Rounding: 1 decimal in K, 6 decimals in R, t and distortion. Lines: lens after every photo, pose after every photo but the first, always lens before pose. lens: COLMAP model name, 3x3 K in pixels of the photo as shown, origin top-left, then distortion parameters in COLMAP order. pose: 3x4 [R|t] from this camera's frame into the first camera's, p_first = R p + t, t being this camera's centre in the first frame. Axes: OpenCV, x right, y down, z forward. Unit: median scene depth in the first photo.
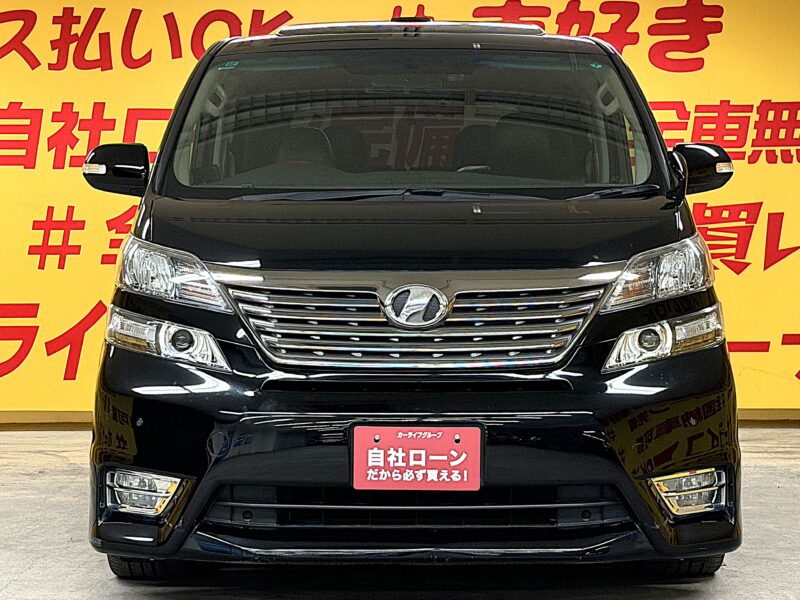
lens RADIAL K [[1899.5, 0, 398.5], [0, 1899.5, 302.2], [0, 0, 1]] dist [0.153882, 0.000000]
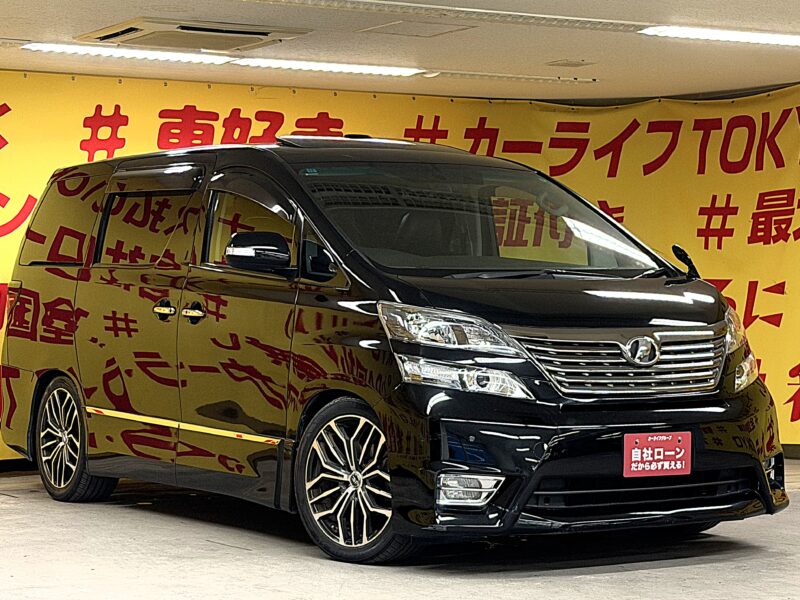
lens RADIAL K [[1899.5, 0, 400.0], [0, 1899.5, 299.1], [0, 0, 1]] dist [0.153882, 0.000000]
pose [[0.857164, -0.001758, 0.515041, -0.912424], [0.020511, 0.999317, -0.030724, 0.003157], [-0.514635, 0.036899, 0.856615, -0.167070]]
